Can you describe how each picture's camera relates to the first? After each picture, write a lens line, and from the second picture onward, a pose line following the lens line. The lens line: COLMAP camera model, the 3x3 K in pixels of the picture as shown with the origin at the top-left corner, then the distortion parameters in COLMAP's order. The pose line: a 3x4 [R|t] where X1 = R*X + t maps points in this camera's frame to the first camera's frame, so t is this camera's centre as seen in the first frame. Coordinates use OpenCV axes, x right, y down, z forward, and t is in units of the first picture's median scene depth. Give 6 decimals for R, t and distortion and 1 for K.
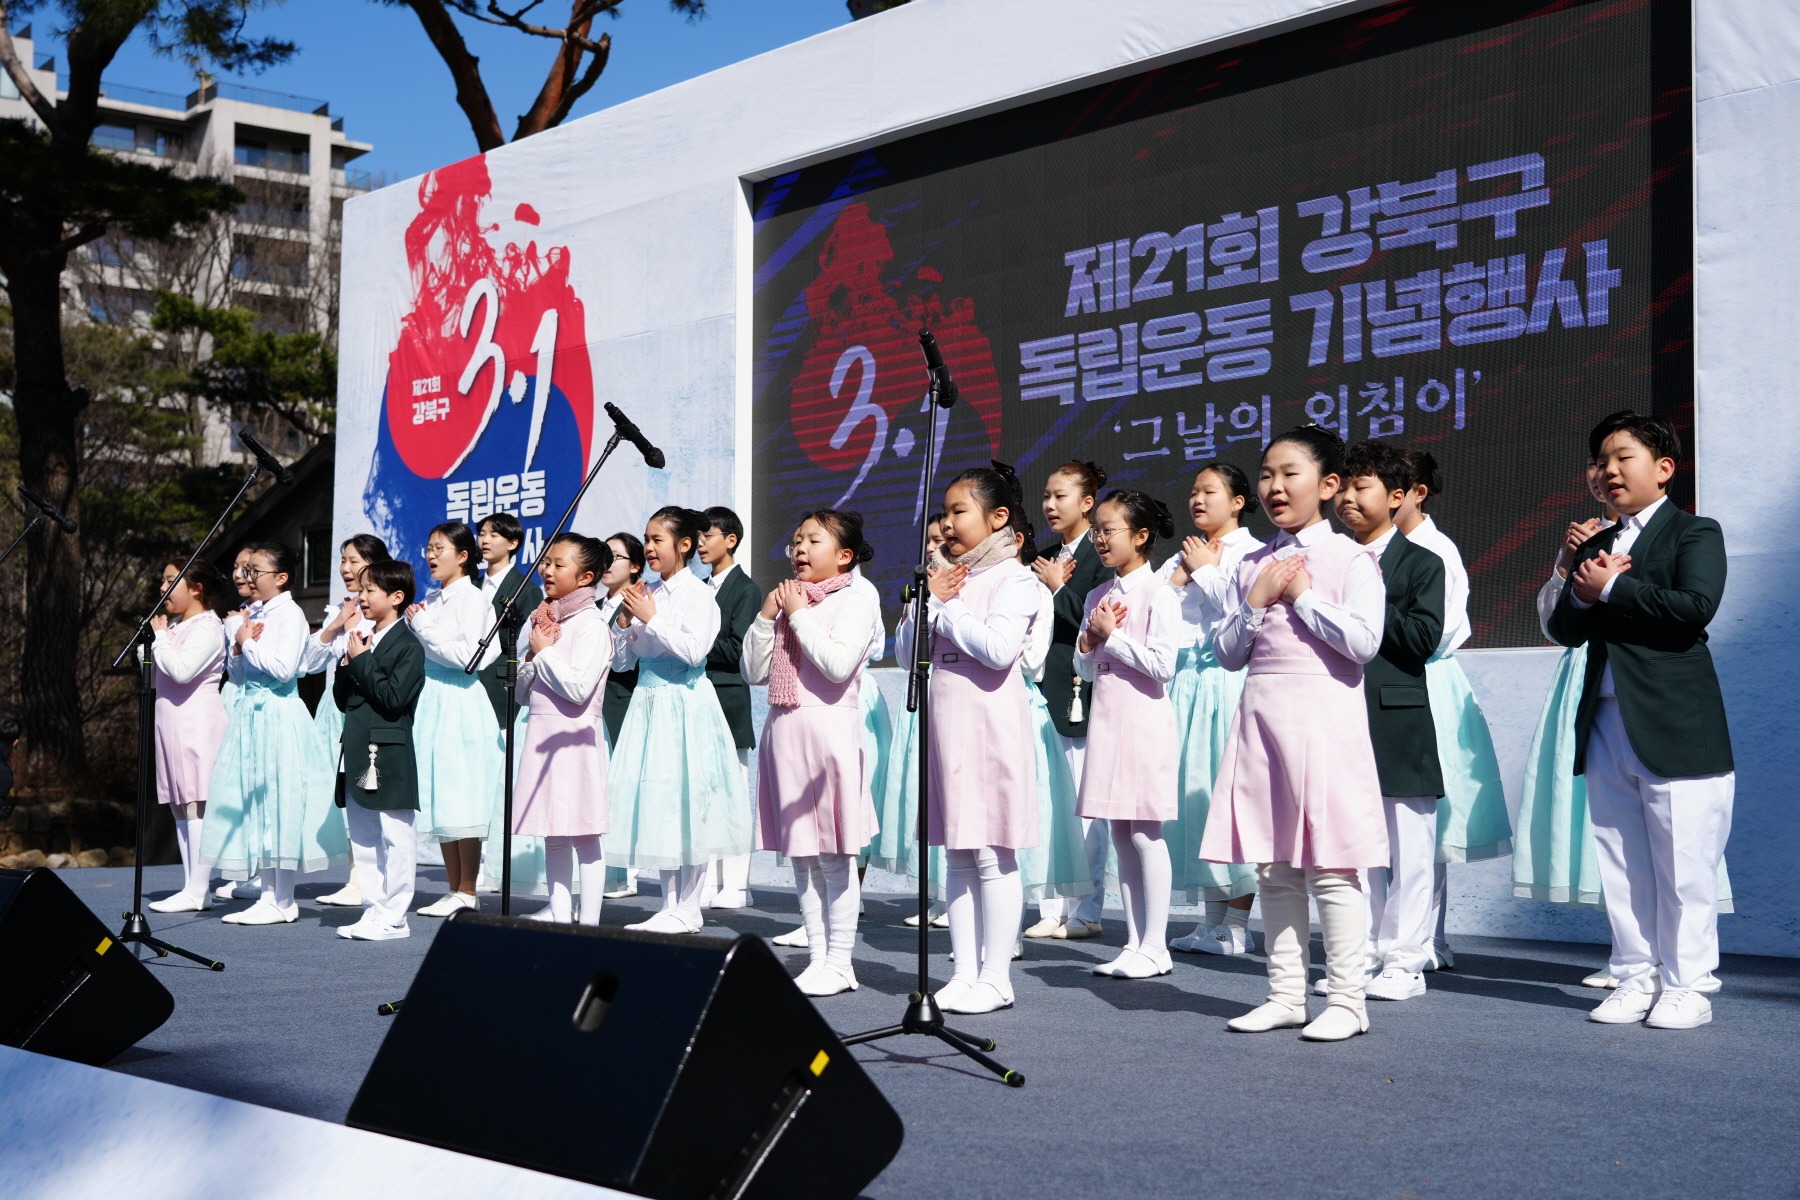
lens RADIAL K [[2324.2, 0, 900.0], [0, 2324.2, 600.0], [0, 0, 1]] dist [0.065897, 0.022973]
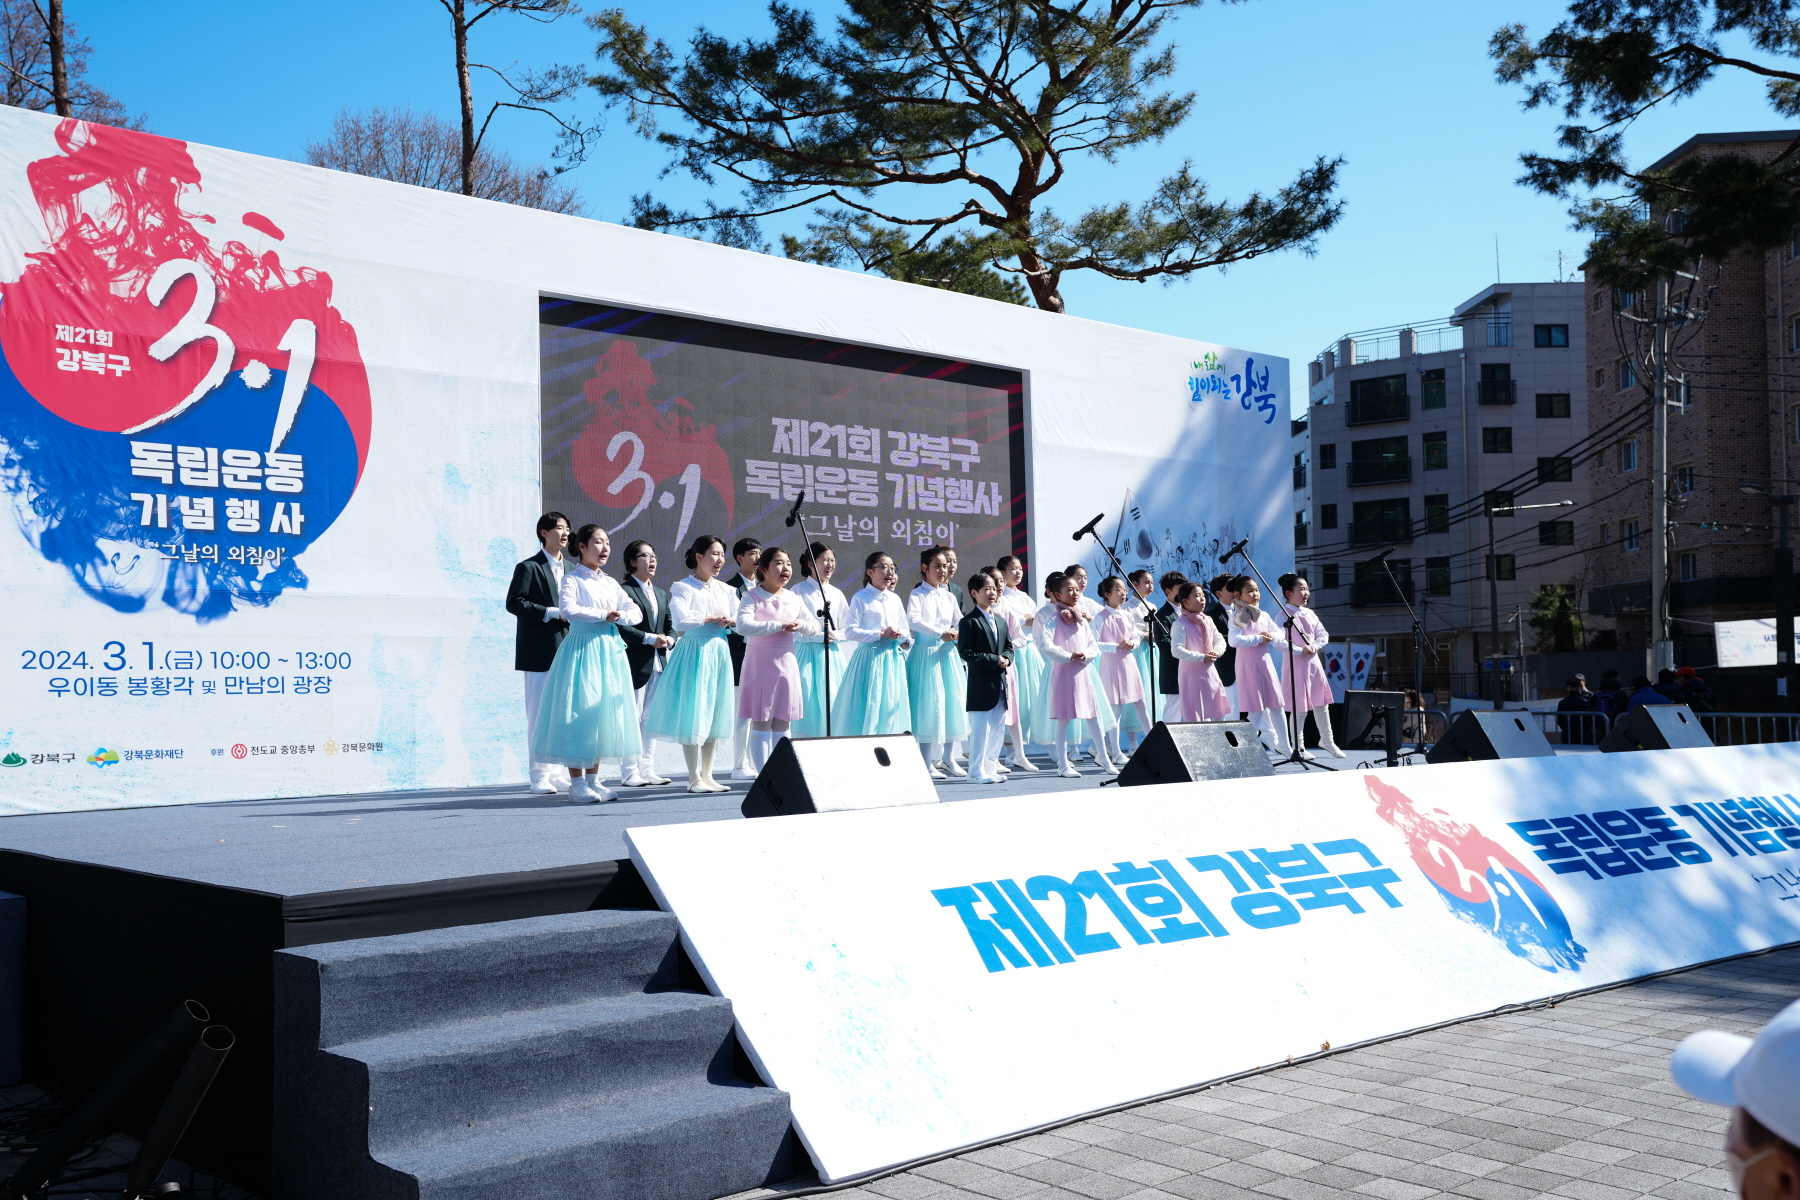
lens RADIAL K [[1735.7, 0, 900.0], [0, 1735.7, 600.0], [0, 0, 1]] dist [0.111353, -0.003248]
pose [[0.032485, 0.048006, 0.998319, -1.001687], [-0.048251, 0.997757, -0.046409, 0.042719], [-0.998307, -0.046662, 0.034728, 0.648040]]
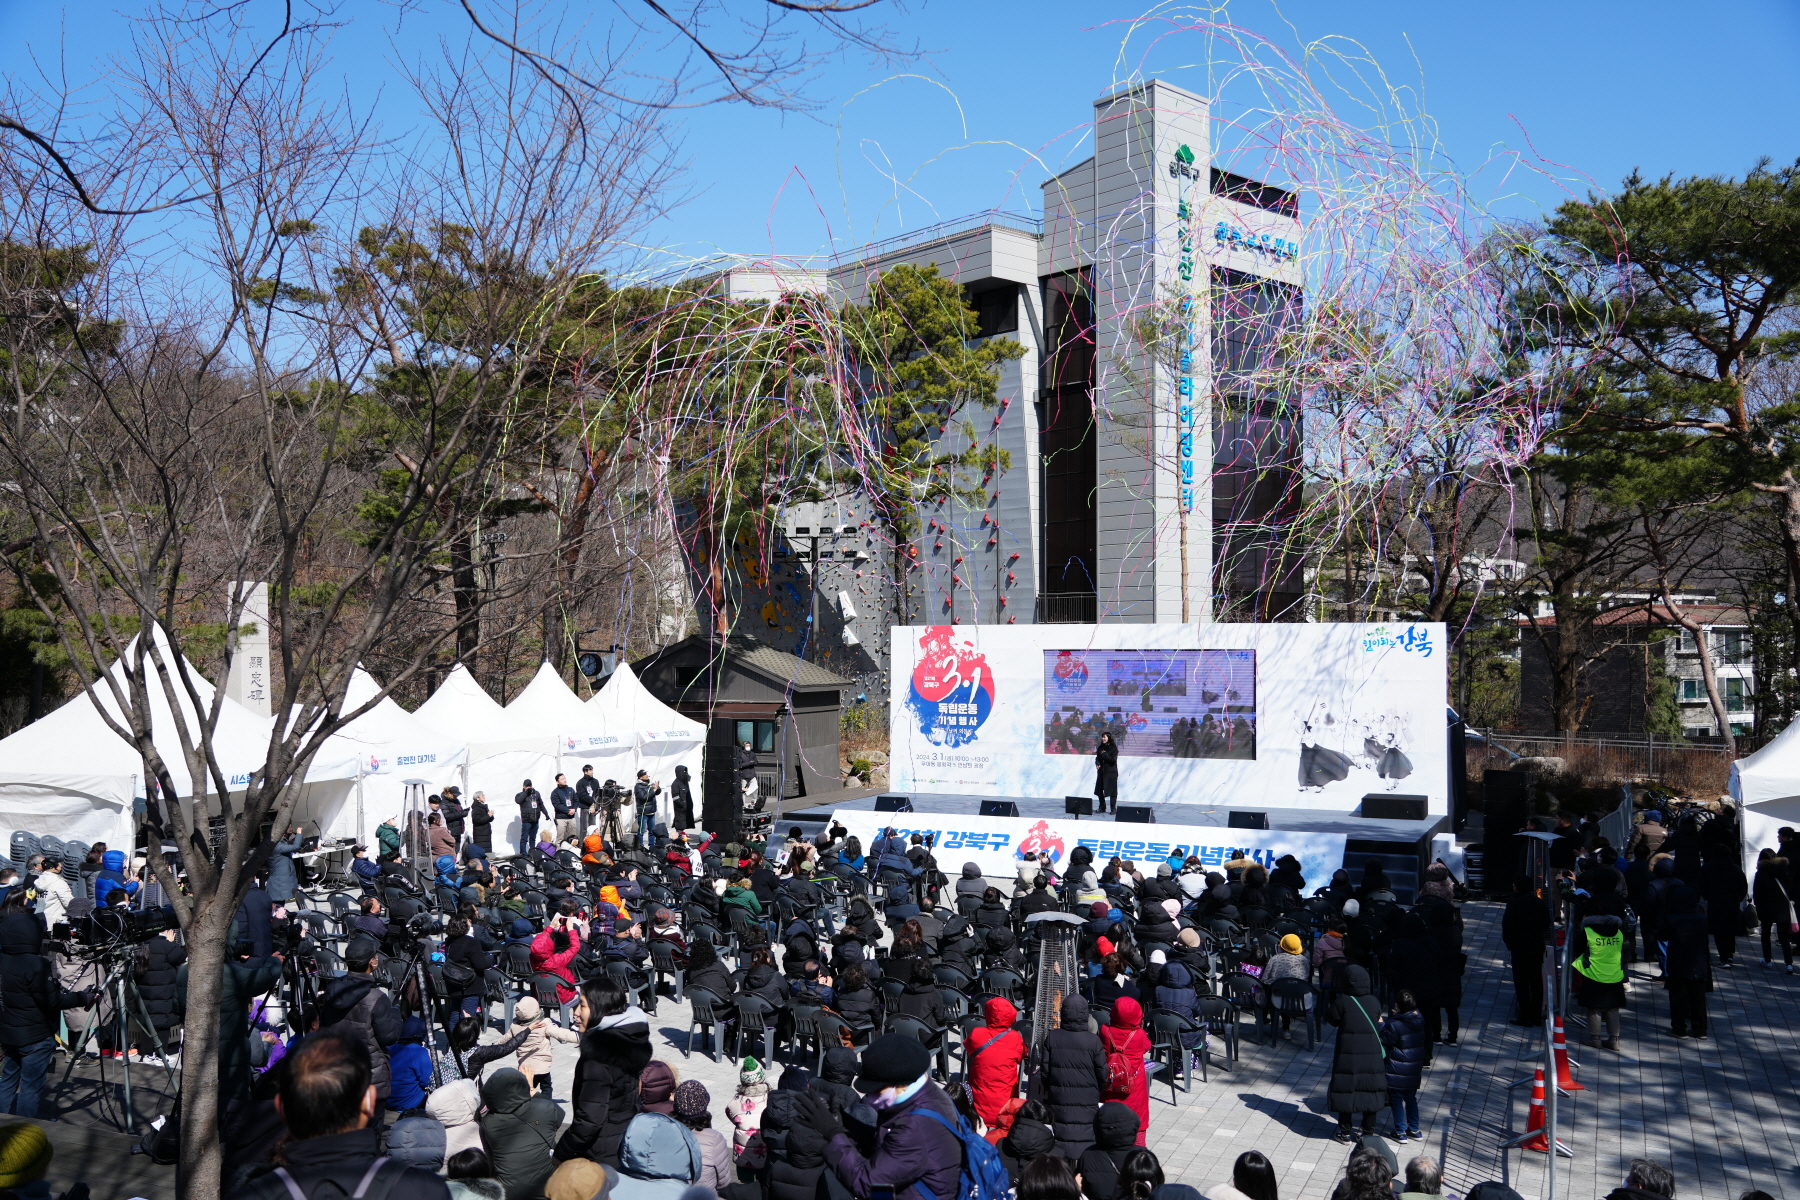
lens RADIAL K [[1609.3, 0, 900.0], [0, 1609.3, 600.0], [0, 0, 1]] dist [0.008309, 0.002122]
pose [[0.934145, 0.015431, 0.356561, -1.338891], [-0.024149, 0.999508, 0.020012, -0.301597], [-0.356077, -0.027305, 0.934058, -1.732674]]
